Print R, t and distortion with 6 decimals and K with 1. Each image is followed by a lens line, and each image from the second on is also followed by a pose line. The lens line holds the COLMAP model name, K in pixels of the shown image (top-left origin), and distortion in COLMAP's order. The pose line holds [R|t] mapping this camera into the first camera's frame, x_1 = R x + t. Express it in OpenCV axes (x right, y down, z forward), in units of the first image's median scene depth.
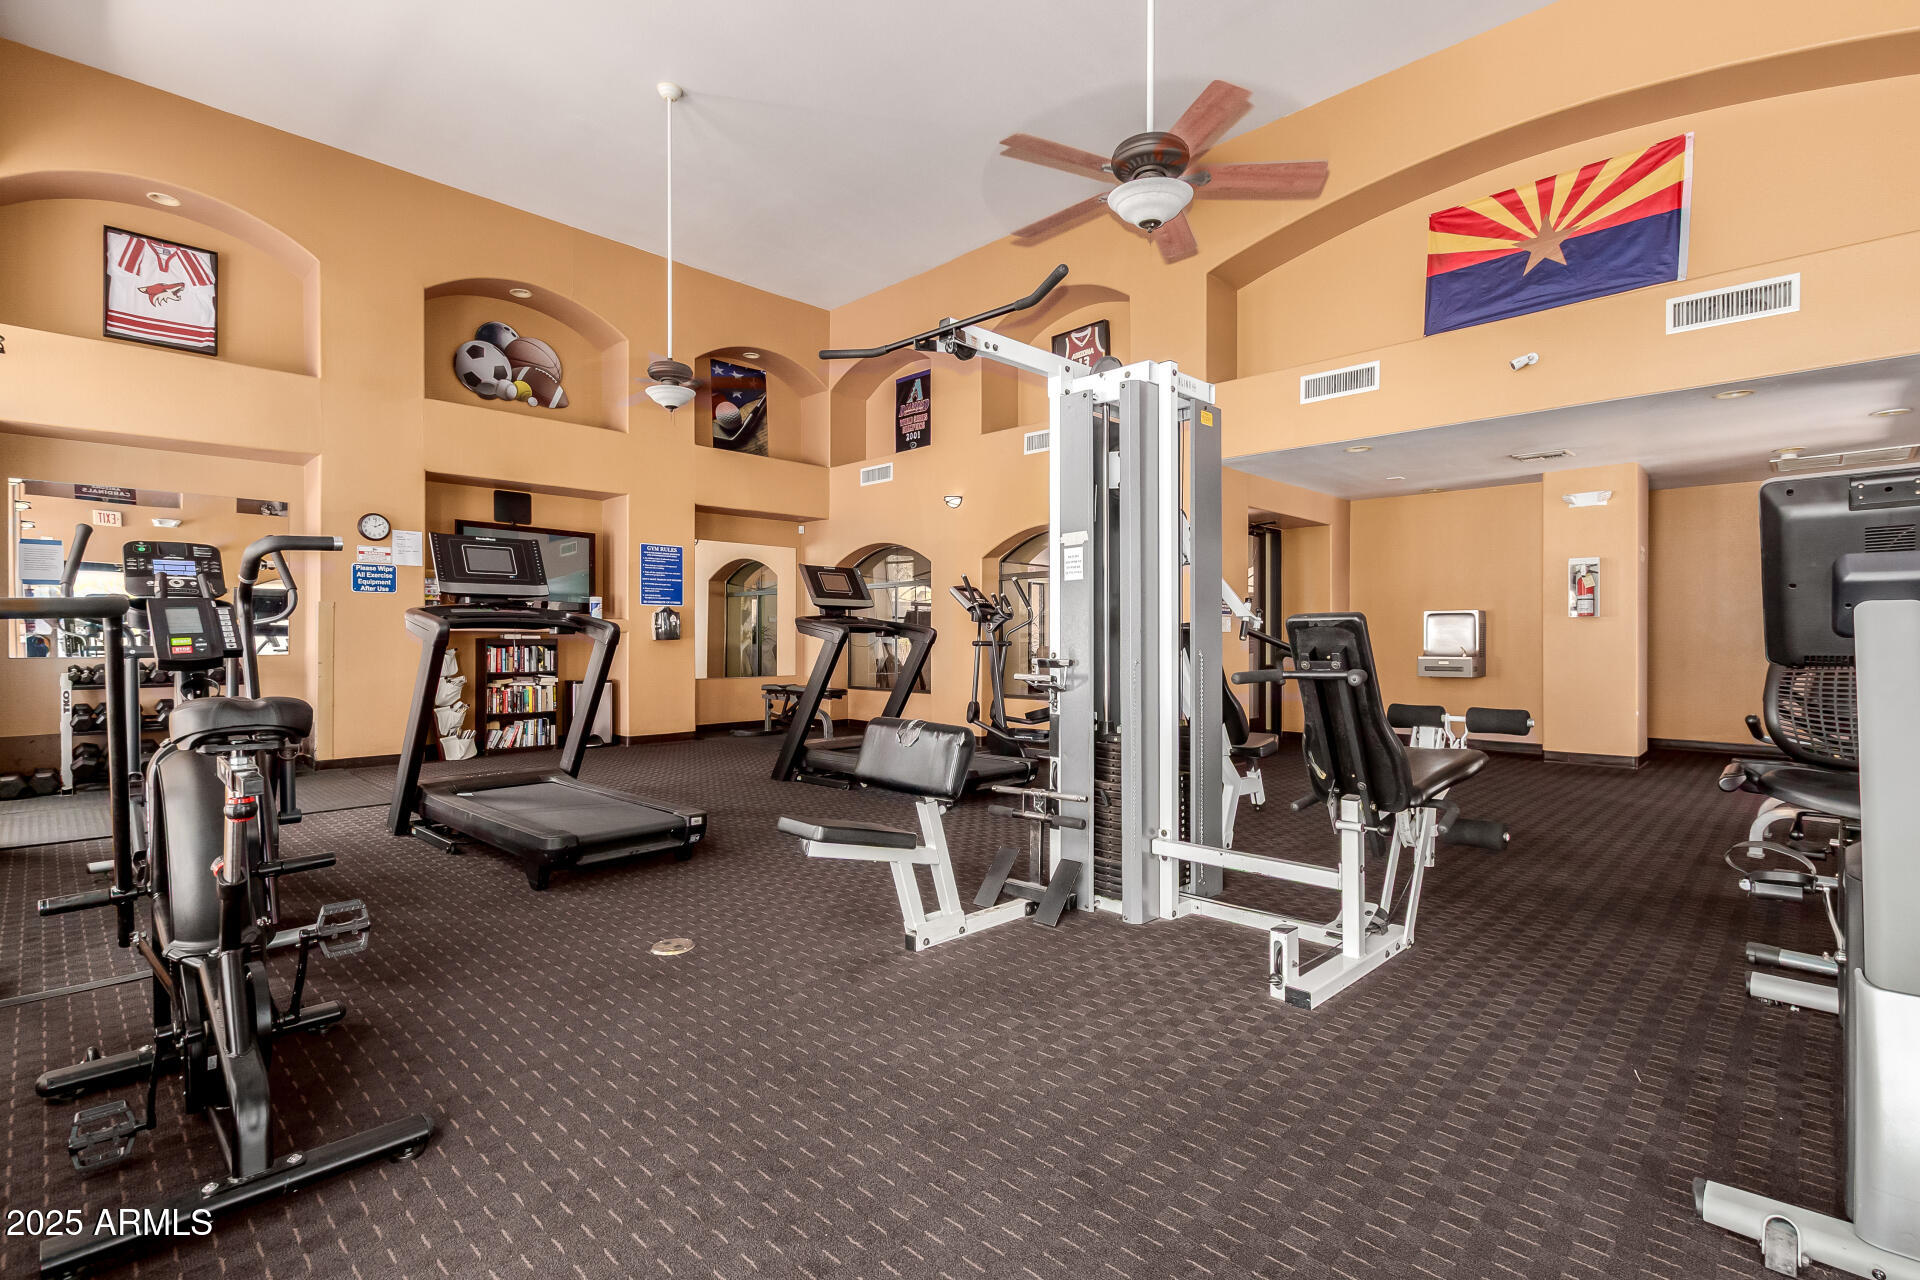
lens RADIAL K [[876.8, 0, 958.6], [0, 876.8, 642.0], [0, 0, 1]] dist [-0.002179, -0.000141]
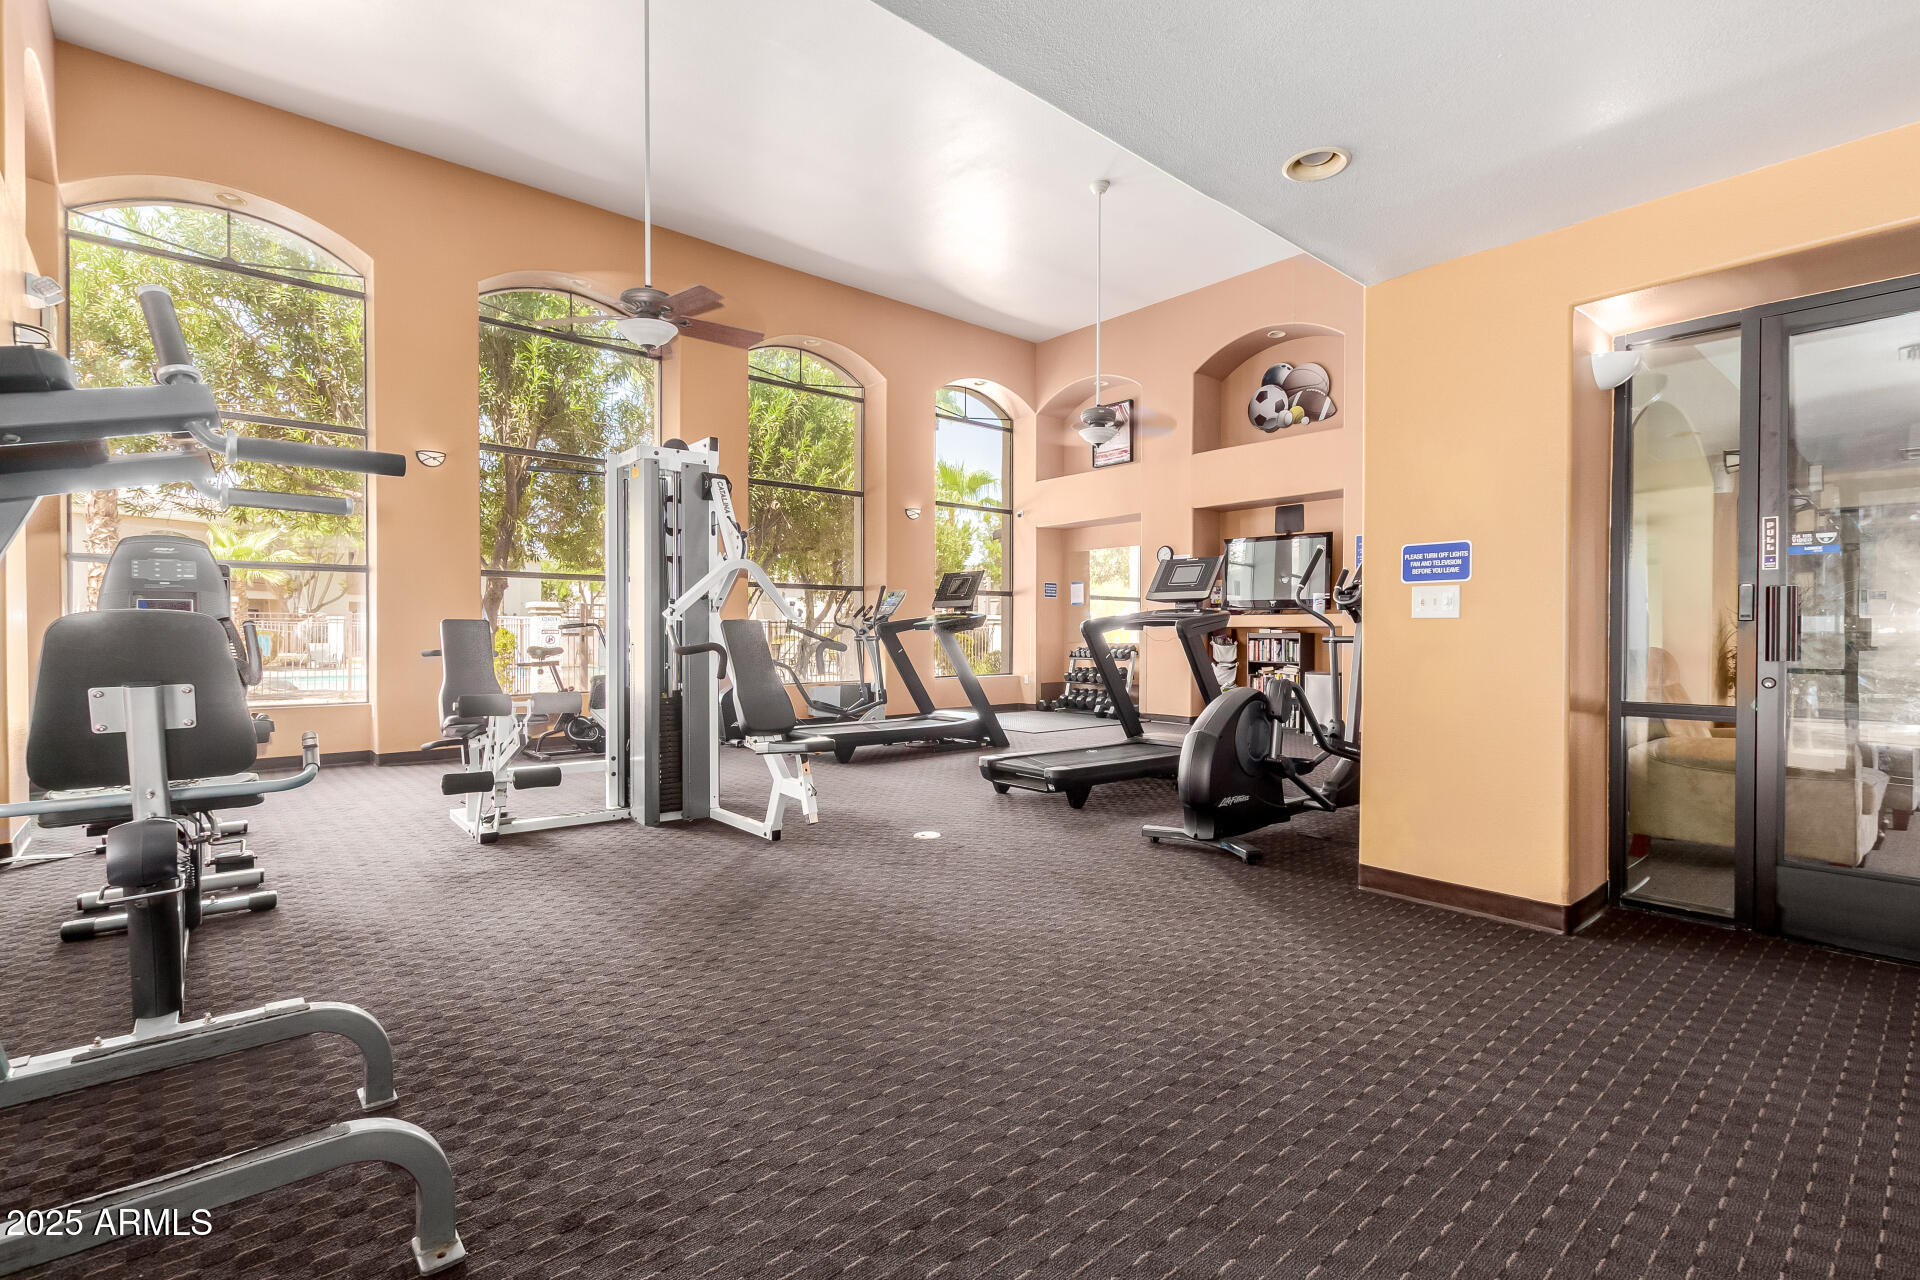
lens RADIAL K [[876.8, 0, 960.6], [0, 876.8, 641.4], [0, 0, 1]] dist [-0.002179, -0.000141]
pose [[-0.064978, 0.004134, -0.997878, 0.750077], [-0.004544, 0.999980, 0.004439, 0.004852], [0.997876, 0.004823, -0.064958, 0.721158]]
